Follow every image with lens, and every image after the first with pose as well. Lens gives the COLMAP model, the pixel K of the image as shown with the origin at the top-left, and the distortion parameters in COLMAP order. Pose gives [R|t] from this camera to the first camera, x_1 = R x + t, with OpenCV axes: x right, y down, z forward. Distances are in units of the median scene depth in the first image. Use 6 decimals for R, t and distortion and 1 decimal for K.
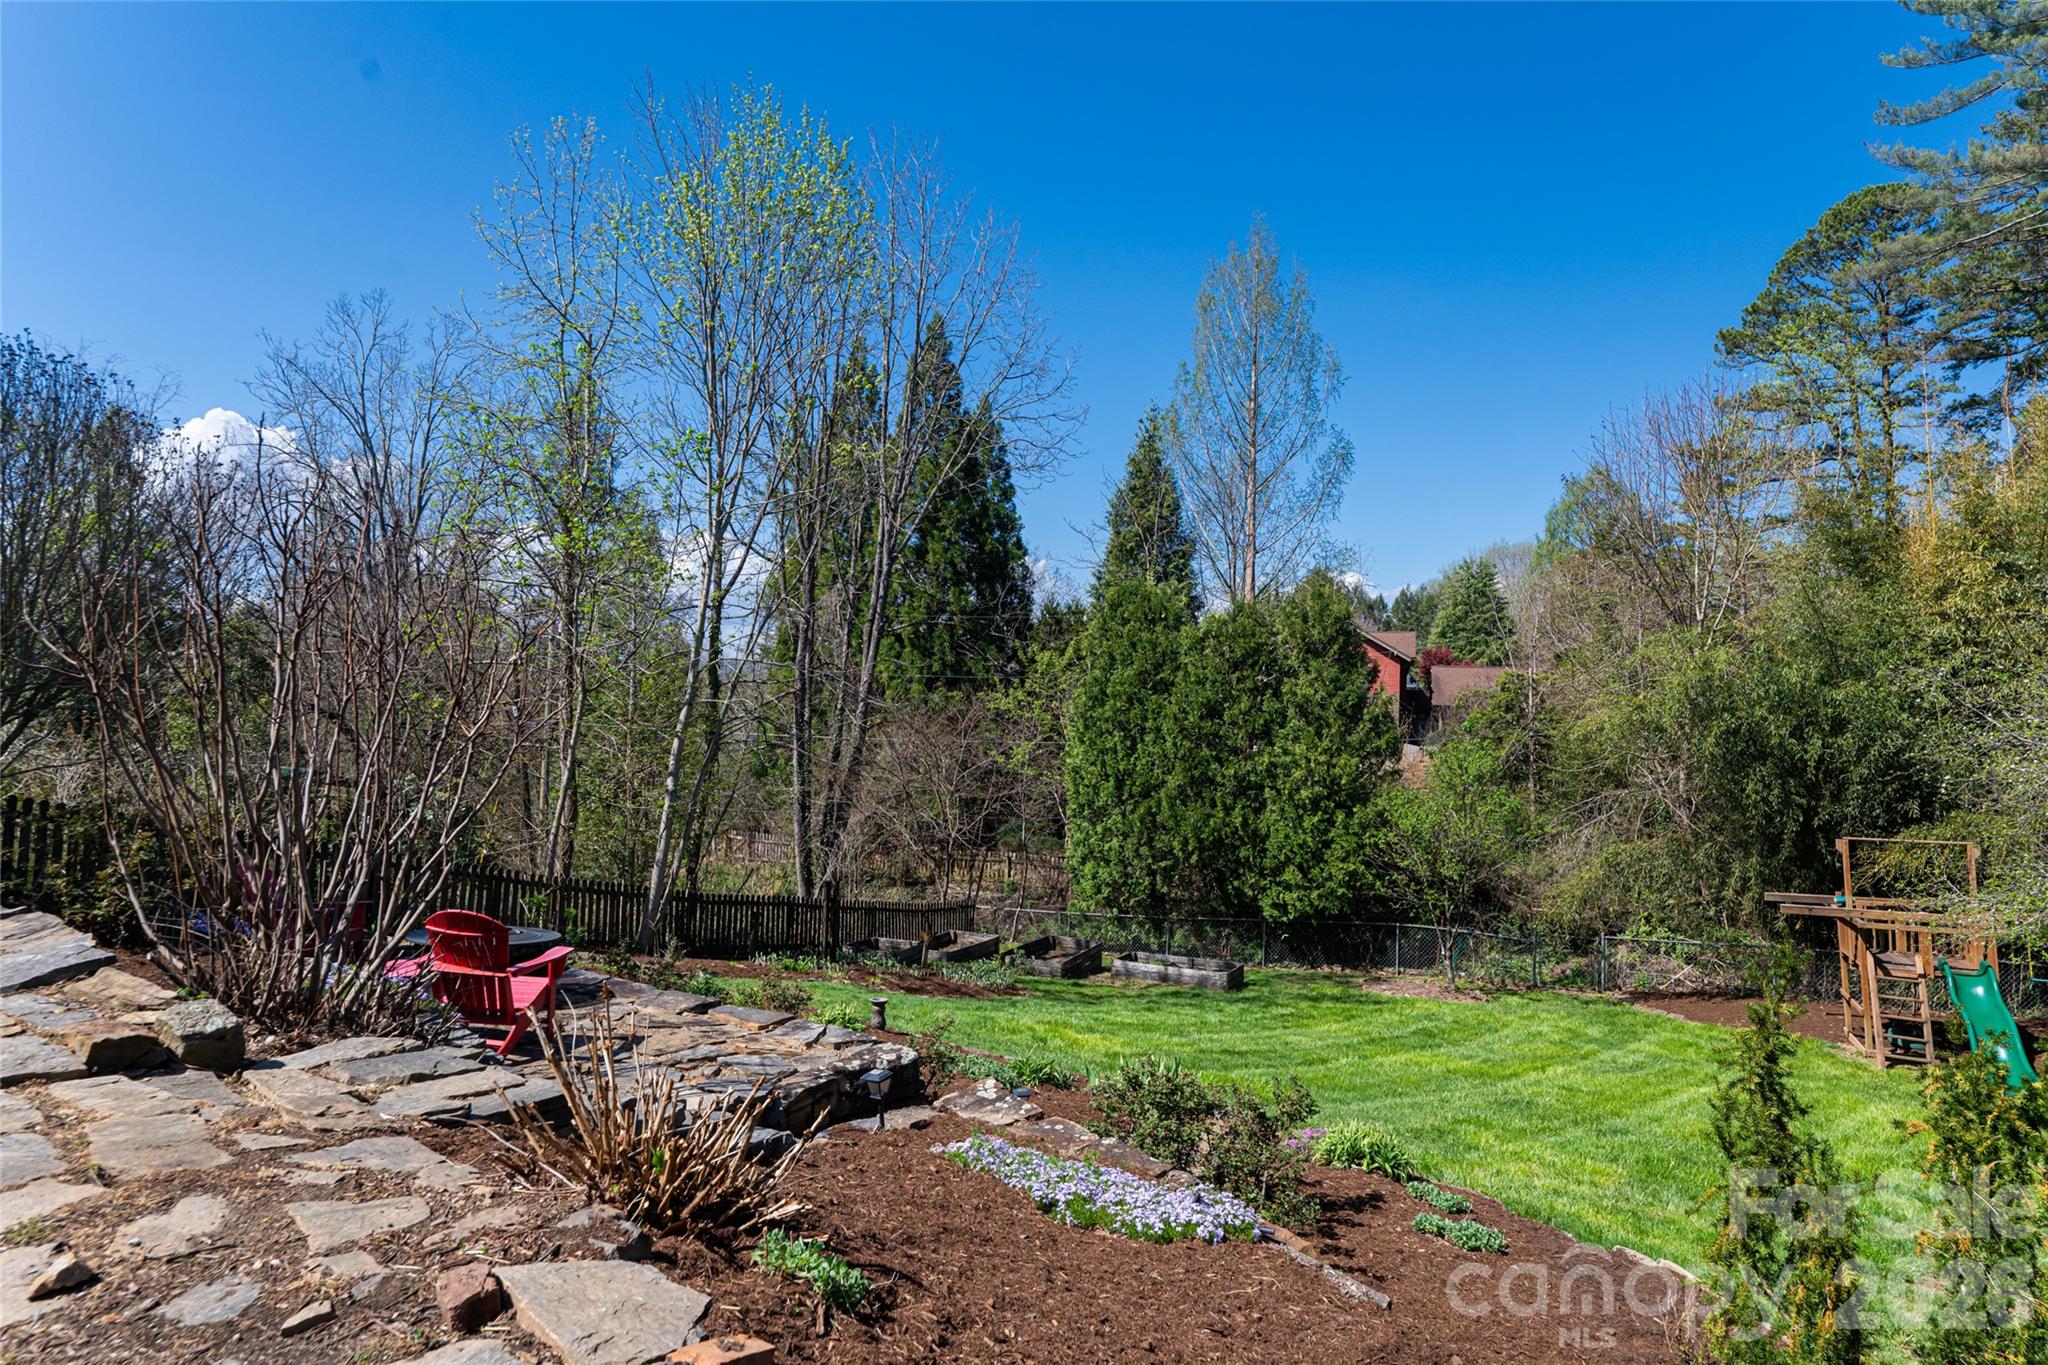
lens RADIAL K [[1251.3, 0, 1036.4], [0, 1251.3, 673.6], [0, 0, 1]] dist [0.010452, 0.002554]
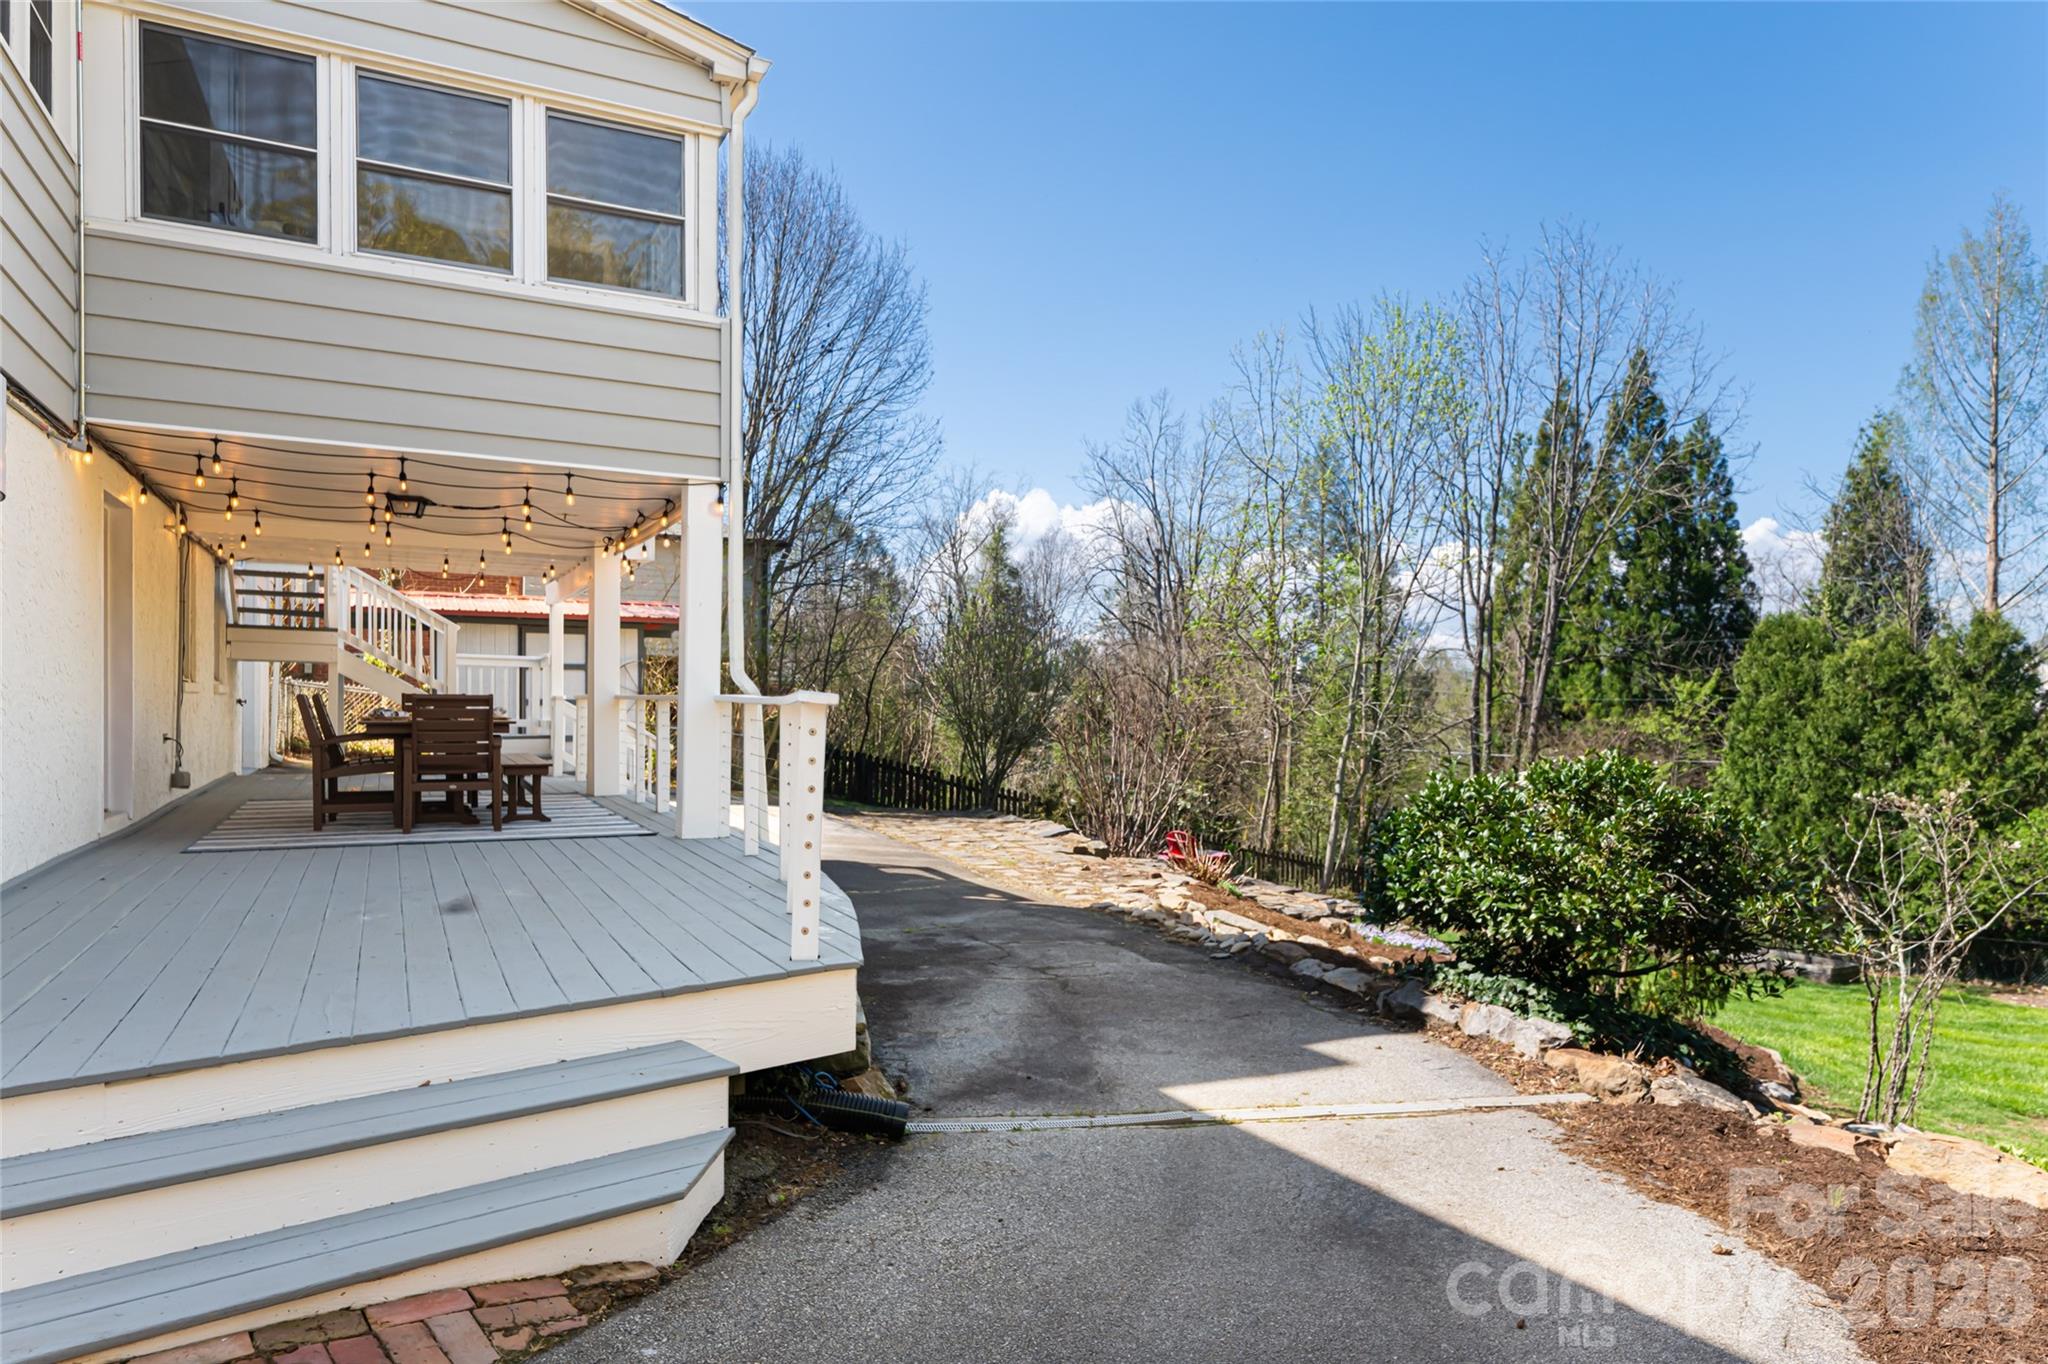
lens RADIAL K [[1251.3, 0, 1014.2], [0, 1251.3, 702.2], [0, 0, 1]] dist [0.010452, 0.002554]
pose [[0.819322, -0.019358, -0.573007, 0.156665], [0.025320, 0.999676, 0.002432, -0.017215], [0.572775, -0.016501, 0.819547, -0.270523]]
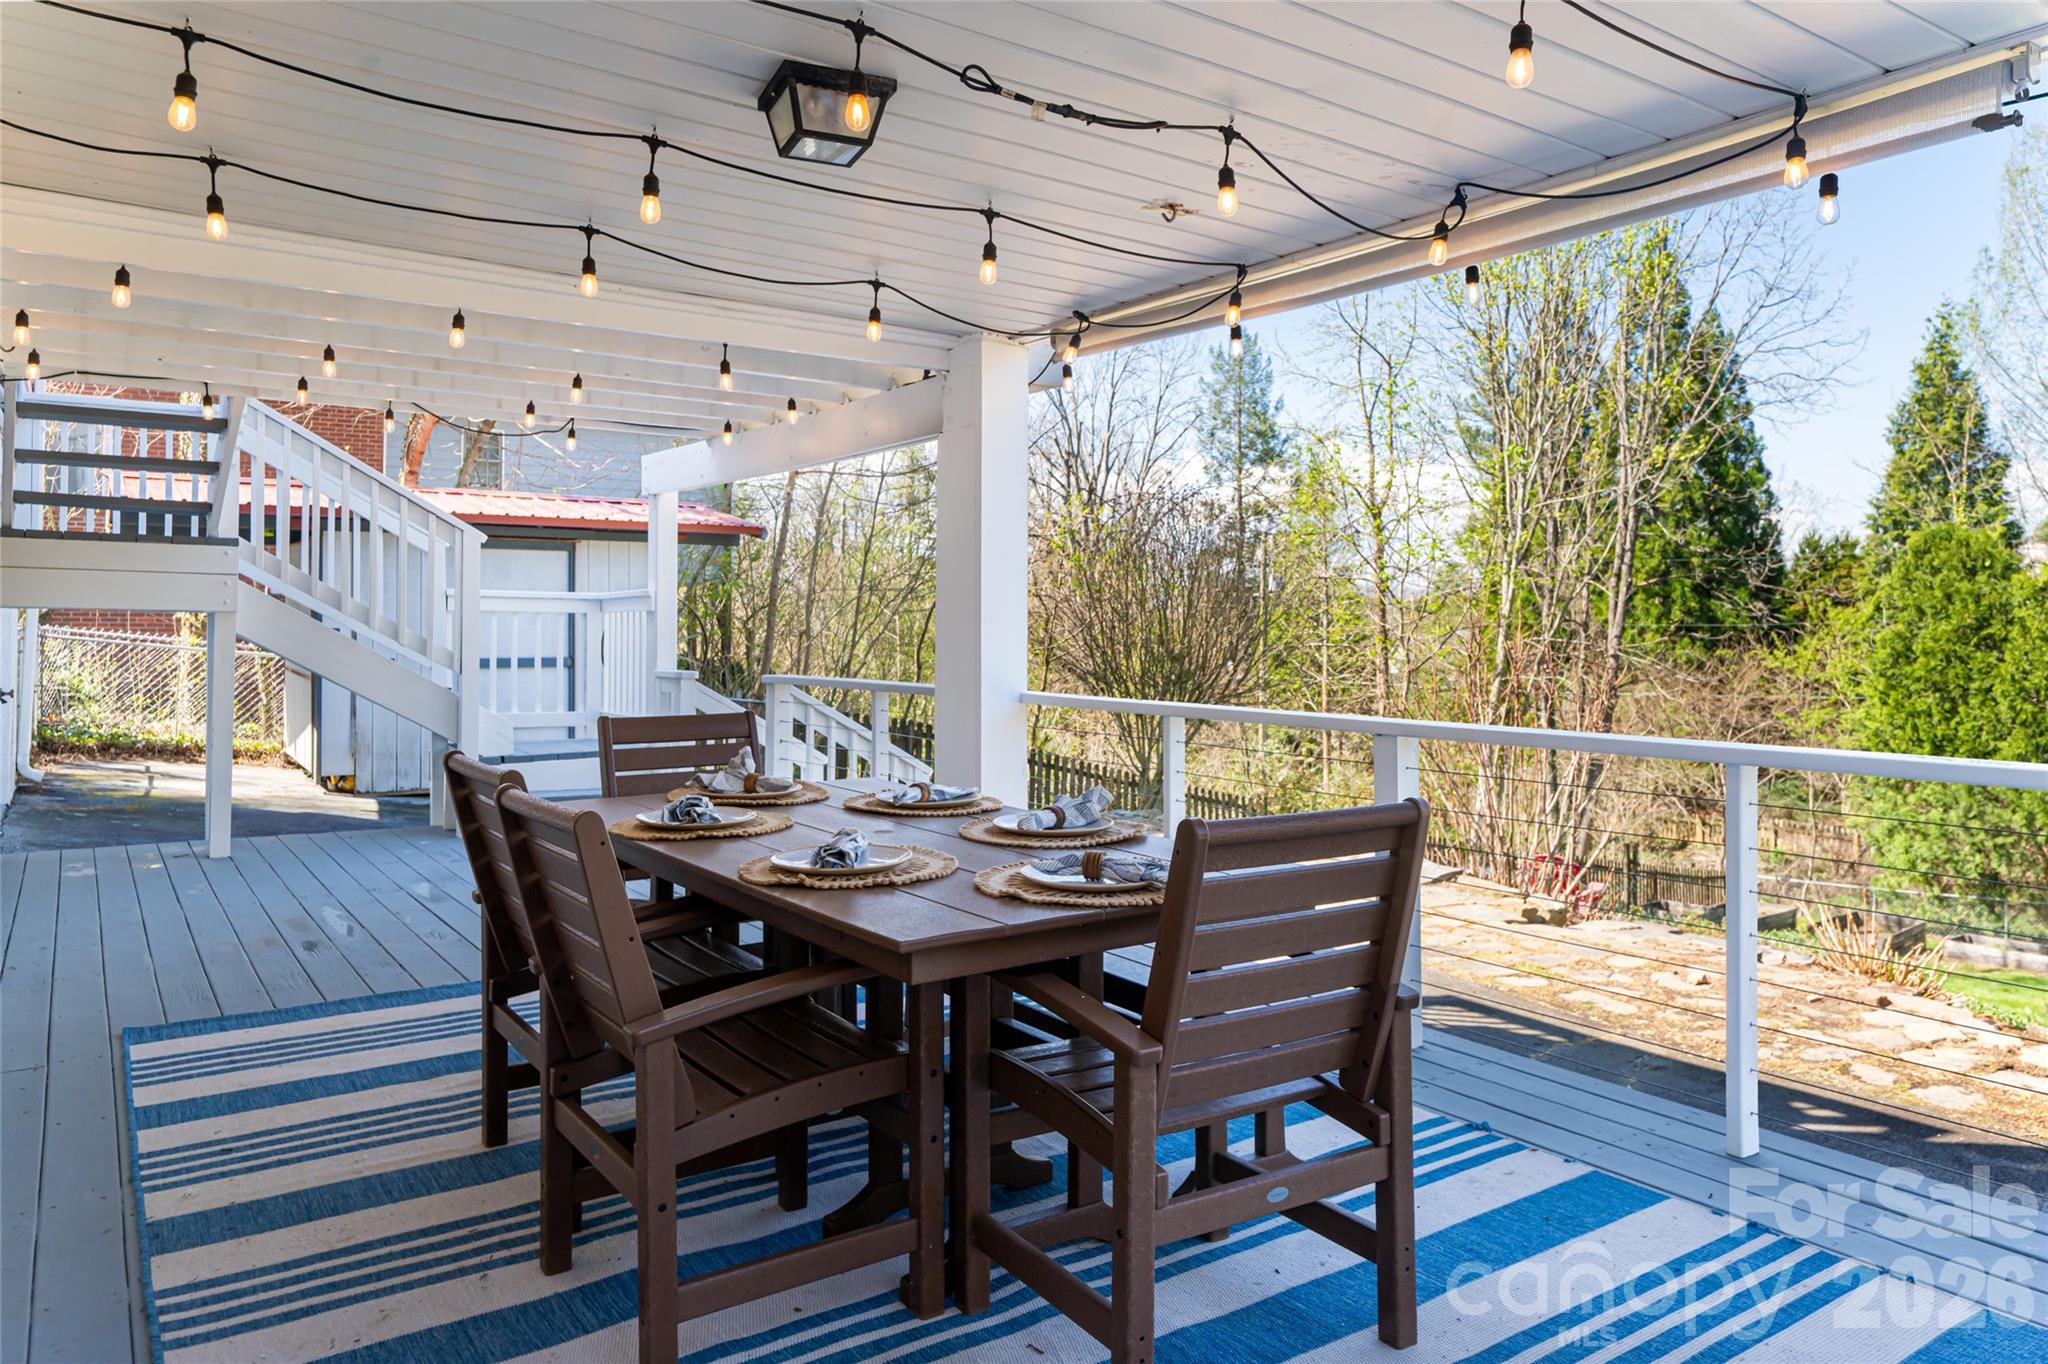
lens RADIAL K [[1375.5, 0, 1008.5], [0, 1375.5, 606.8], [0, 0, 1]] dist [-0.007342, -0.002539]
pose [[0.881187, -0.031109, -0.471743, -0.053788], [0.031591, 0.999477, -0.006900, -0.029833], [0.471711, -0.008823, 0.881709, -0.192864]]
